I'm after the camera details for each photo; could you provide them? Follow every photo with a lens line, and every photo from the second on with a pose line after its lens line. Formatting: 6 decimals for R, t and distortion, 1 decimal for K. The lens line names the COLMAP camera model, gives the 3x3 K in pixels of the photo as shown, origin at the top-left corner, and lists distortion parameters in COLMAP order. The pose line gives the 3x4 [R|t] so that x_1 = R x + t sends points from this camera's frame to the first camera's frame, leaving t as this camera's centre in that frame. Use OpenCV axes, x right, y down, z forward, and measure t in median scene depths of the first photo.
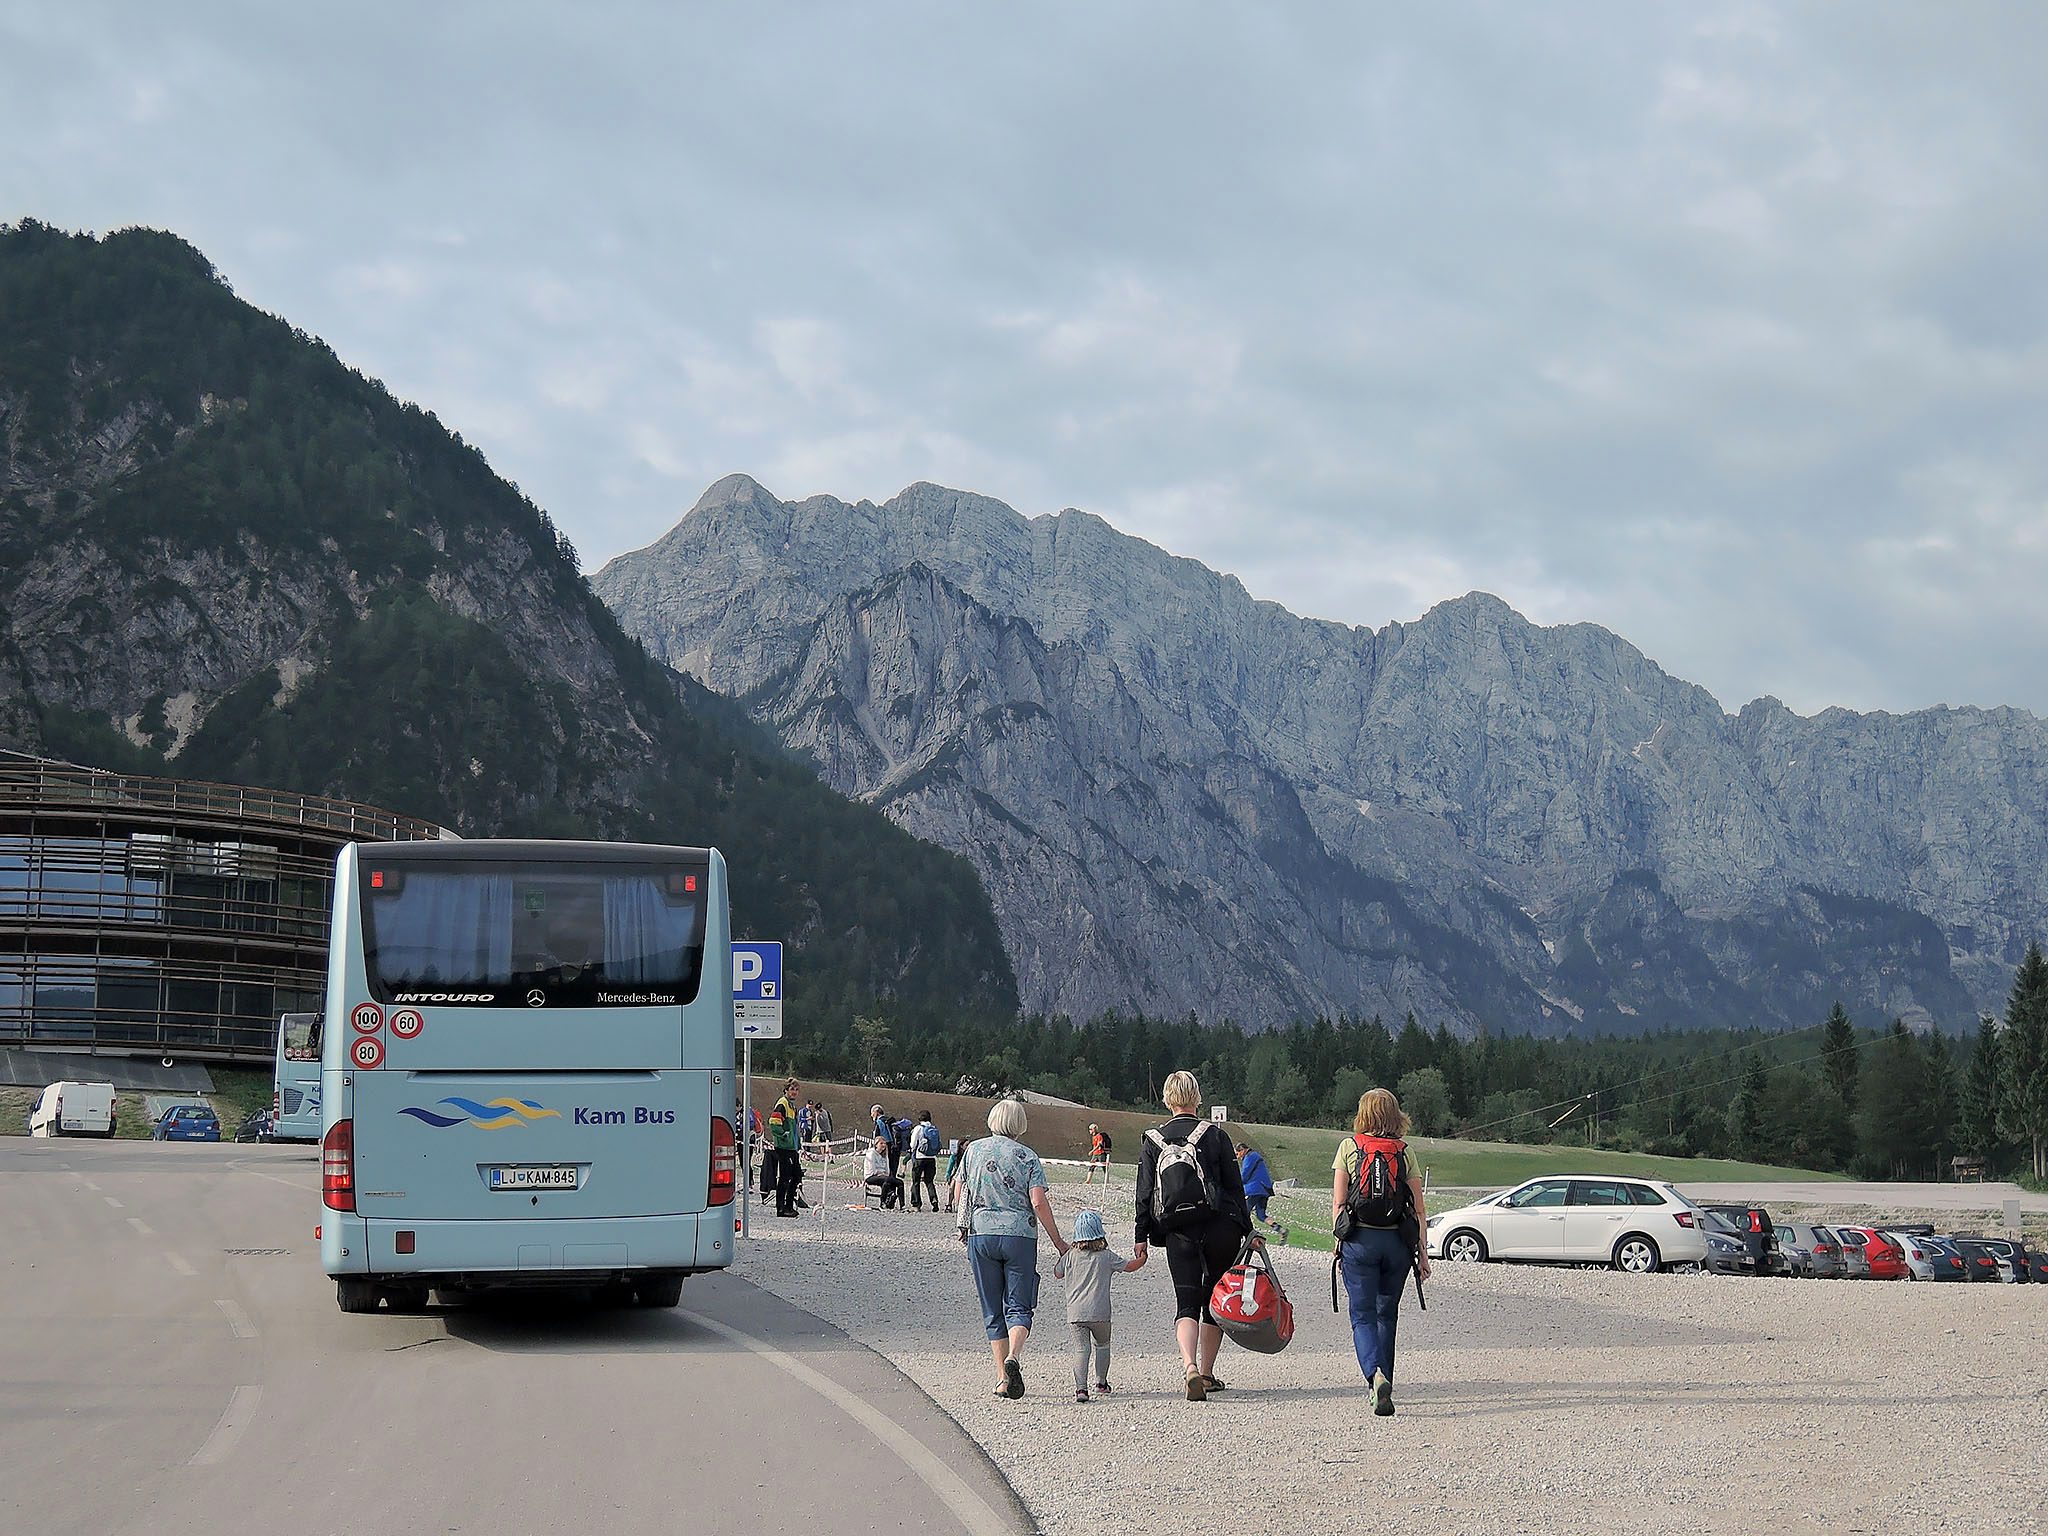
lens RADIAL K [[2389.1, 0, 1024.0], [0, 2389.1, 768.0], [0, 0, 1]] dist [-0.003842, -0.005730]
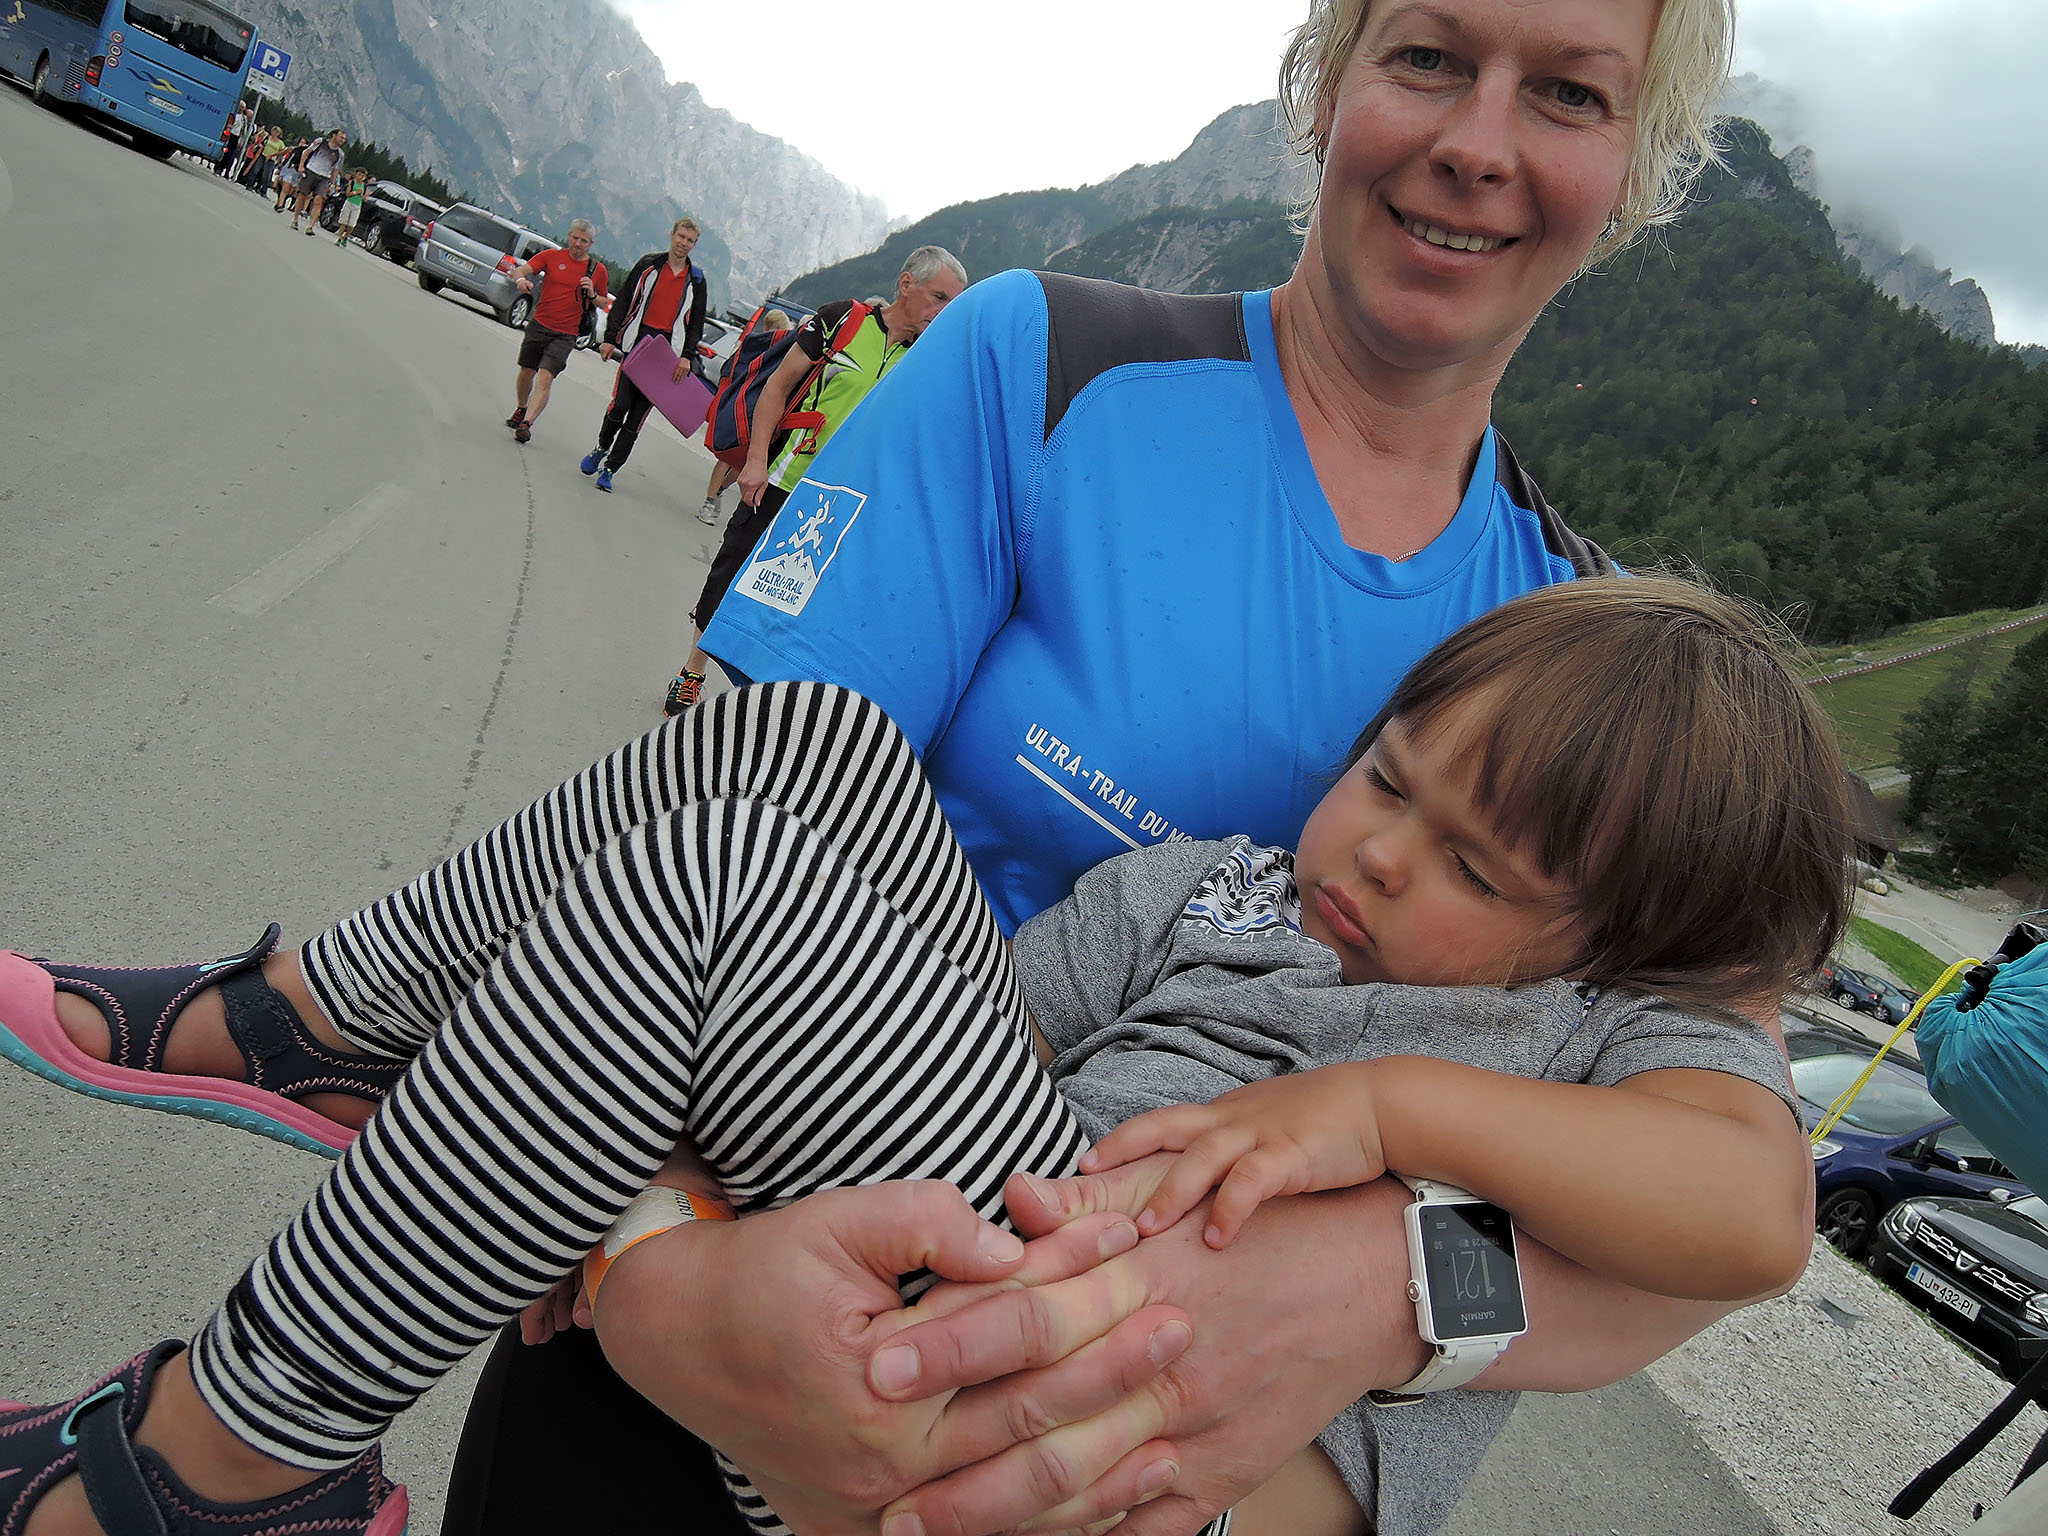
lens RADIAL K [[1433.0, 0, 1024.0], [0, 1433.0, 768.0], [0, 0, 1]] dist [-0.000009, 0.001712]
pose [[0.762402, 0.218424, 0.609126, -0.030847], [-0.463066, 0.841671, 0.277778, -0.013539], [-0.452010, -0.493844, 0.742836, -0.130548]]
